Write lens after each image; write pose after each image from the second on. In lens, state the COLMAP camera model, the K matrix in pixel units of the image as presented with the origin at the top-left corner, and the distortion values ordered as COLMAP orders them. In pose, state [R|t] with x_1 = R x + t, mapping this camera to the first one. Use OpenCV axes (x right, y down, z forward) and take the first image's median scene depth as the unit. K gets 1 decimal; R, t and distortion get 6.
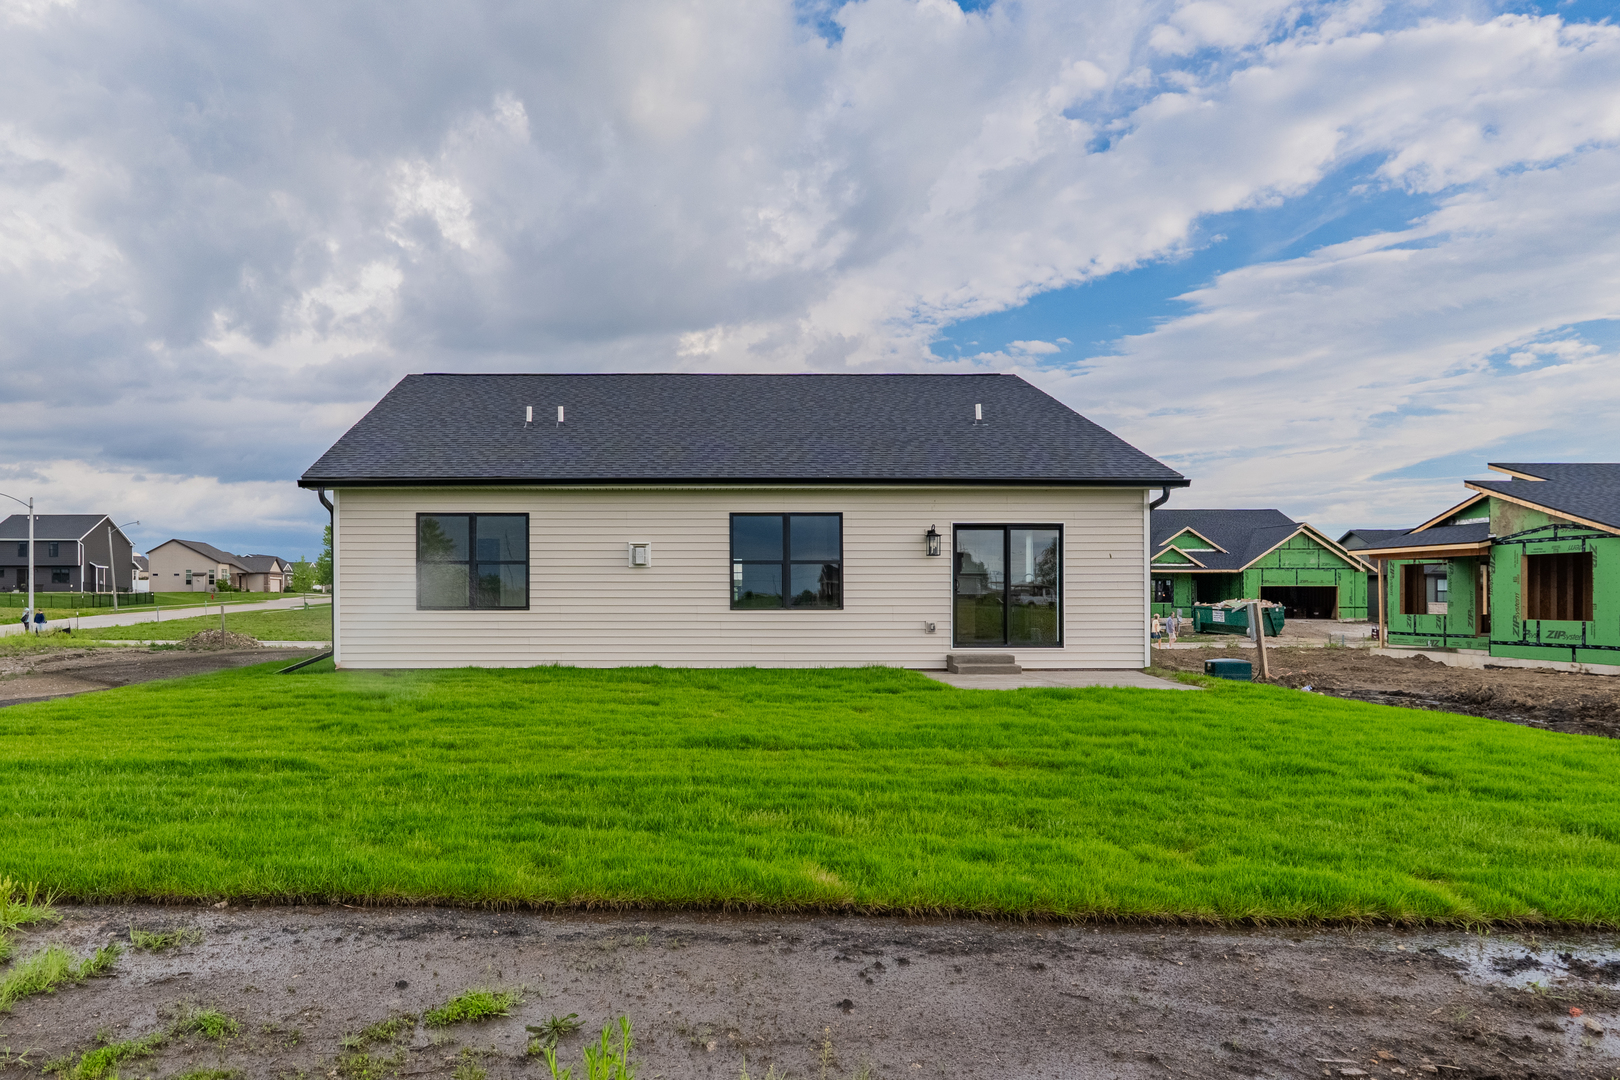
lens RADIAL K [[778.4, 0, 813.9], [0, 778.4, 569.4], [0, 0, 1]] dist [0.002404, 0.000217]
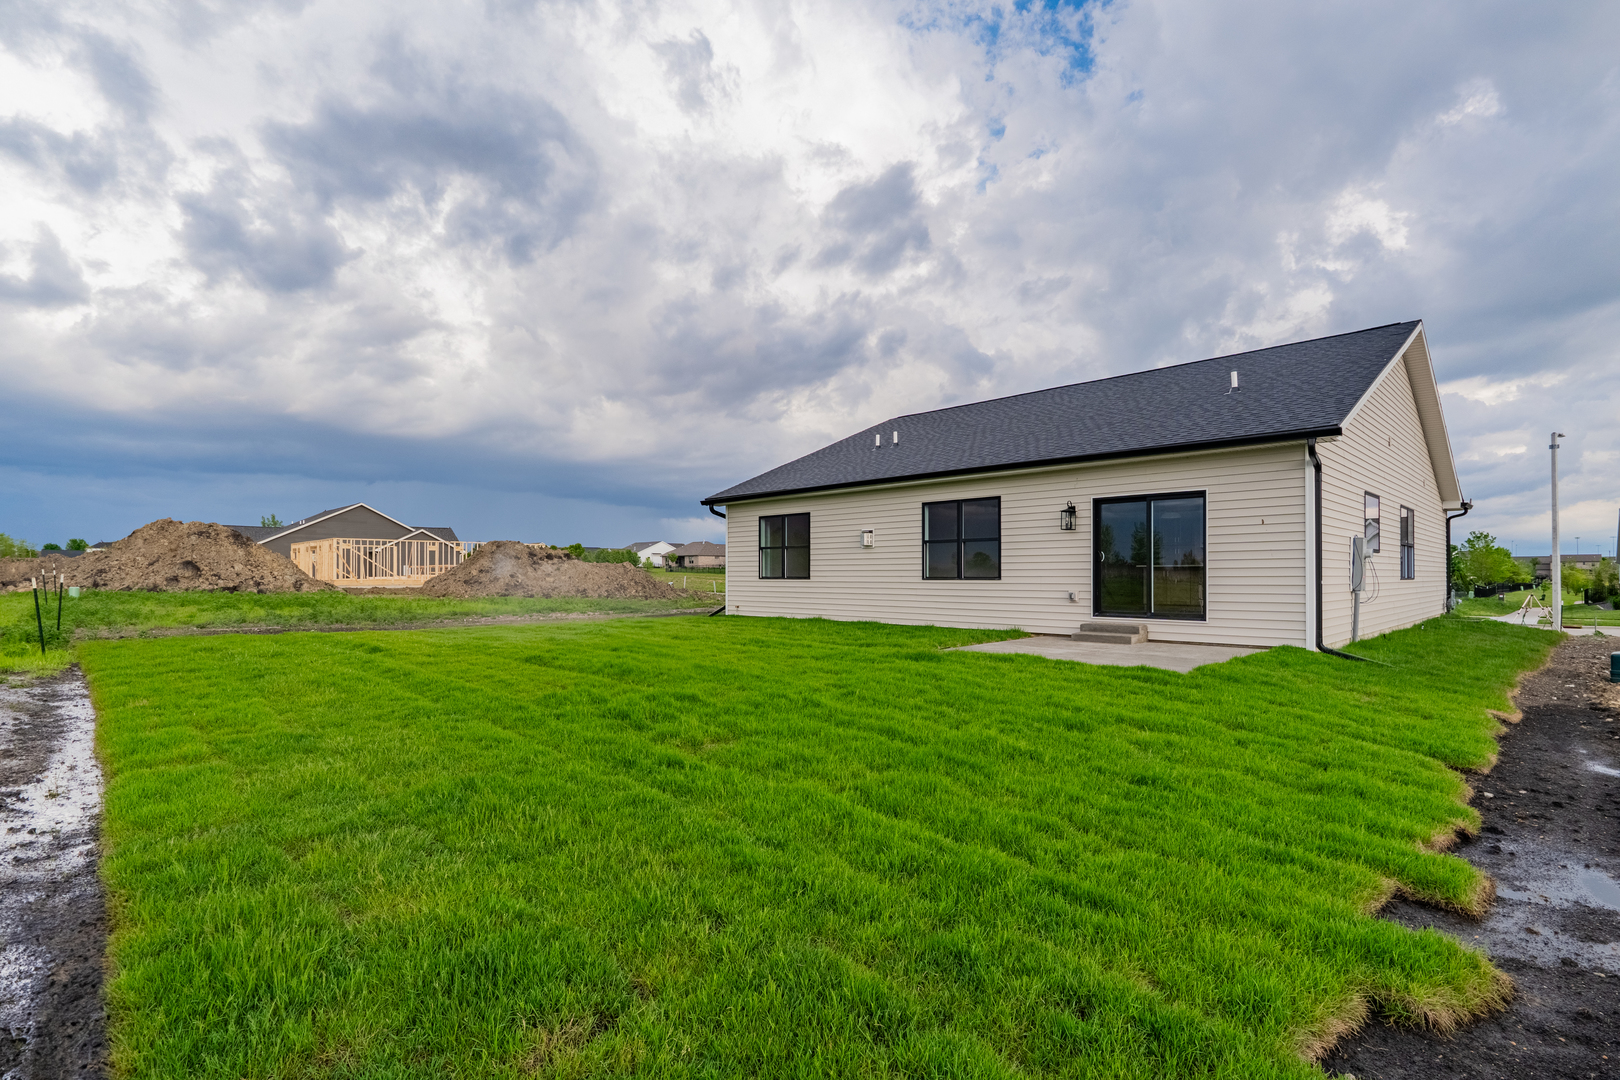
lens RADIAL K [[778.4, 0, 813.9], [0, 778.4, 569.4], [0, 0, 1]] dist [0.002404, 0.000217]
pose [[0.702301, -0.005641, -0.711858, 0.661849], [0.026007, 0.999504, 0.017737, 0.008101], [0.711405, -0.030970, 0.702100, -0.005941]]
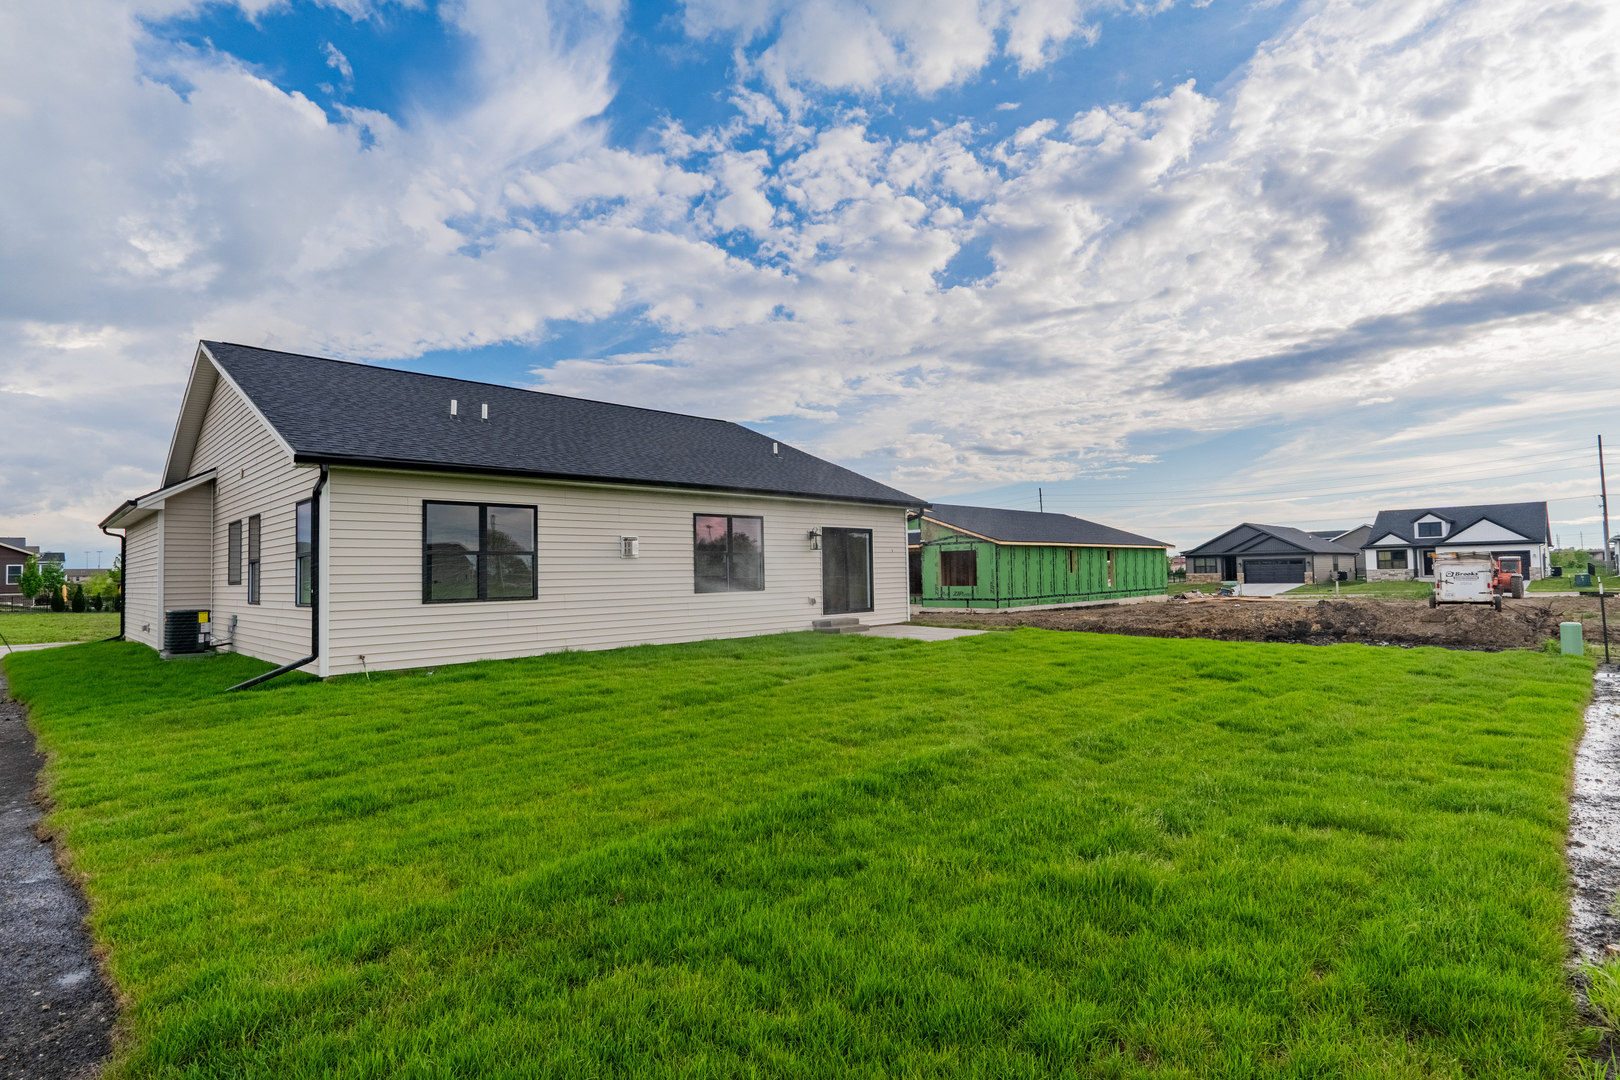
lens RADIAL K [[778.4, 0, 813.9], [0, 778.4, 569.4], [0, 0, 1]] dist [0.002404, 0.000217]
pose [[0.704766, -0.008900, 0.709384, -0.834319], [0.001967, 0.999942, 0.010592, 0.002183], [-0.709437, -0.006070, 0.704743, 0.013649]]
